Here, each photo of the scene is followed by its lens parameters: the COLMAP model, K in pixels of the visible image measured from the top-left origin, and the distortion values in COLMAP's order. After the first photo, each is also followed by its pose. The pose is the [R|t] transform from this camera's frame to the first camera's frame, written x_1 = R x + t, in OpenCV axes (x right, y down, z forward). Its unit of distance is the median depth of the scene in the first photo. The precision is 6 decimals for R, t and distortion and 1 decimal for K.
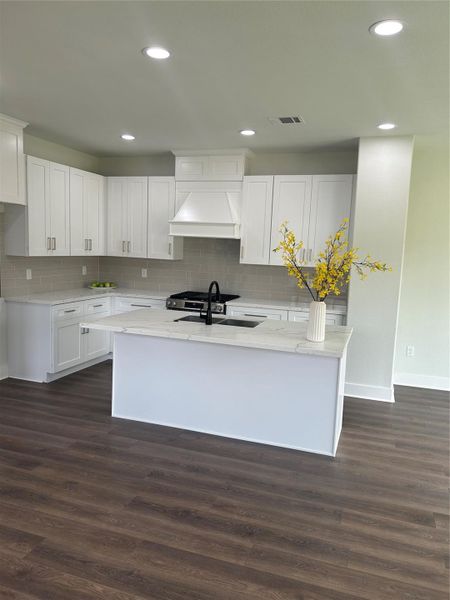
lens RADIAL K [[429.1, 0, 230.2], [0, 429.1, 299.9], [0, 0, 1]] dist [0.009904, -0.003652]
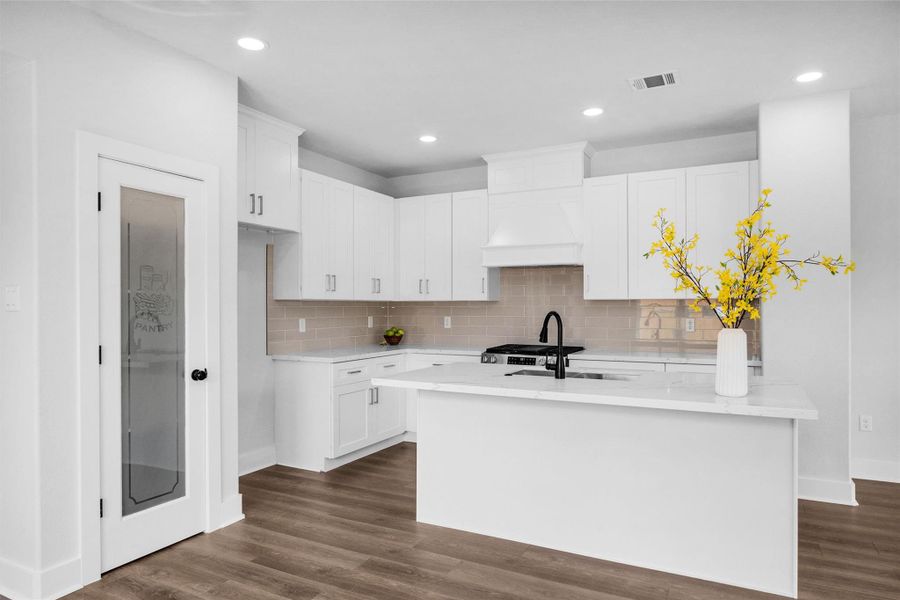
lens RADIAL K [[537.3, 0, 448.8], [0, 537.3, 305.6], [0, 0, 1]] dist [-0.010113, -0.000758]
pose [[0.985711, -0.046263, -0.161967, -0.061226], [0.025363, 0.991346, -0.128804, 0.037235], [0.166524, 0.122856, 0.978354, 0.117930]]
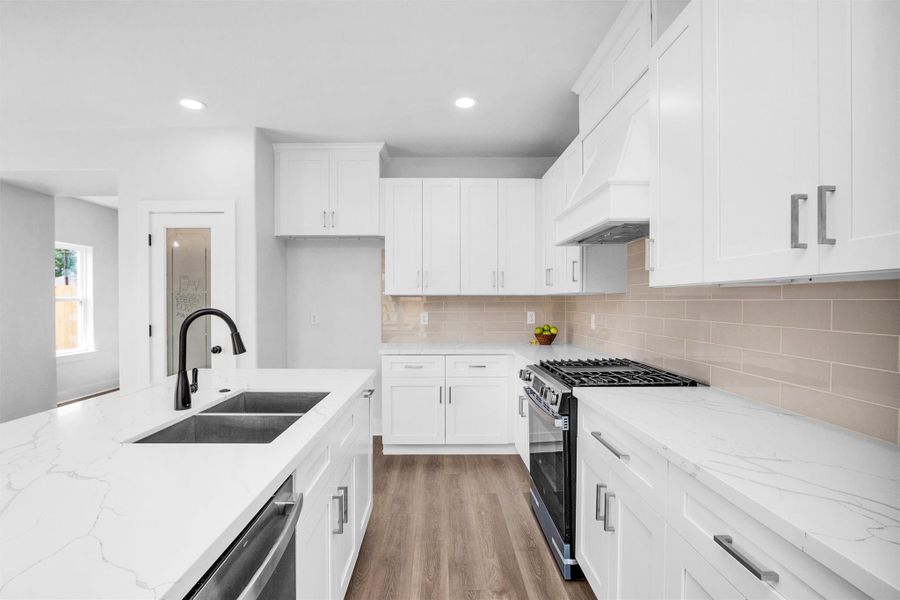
lens RADIAL K [[443.3, 0, 448.0], [0, 443.3, 301.7], [0, 0, 1]] dist [0.017186, 0.000290]
pose [[0.315470, -0.043174, -0.947953, 0.387540], [-0.098579, 0.992069, -0.077989, -0.031324], [0.943801, 0.118051, 0.308712, 0.833037]]
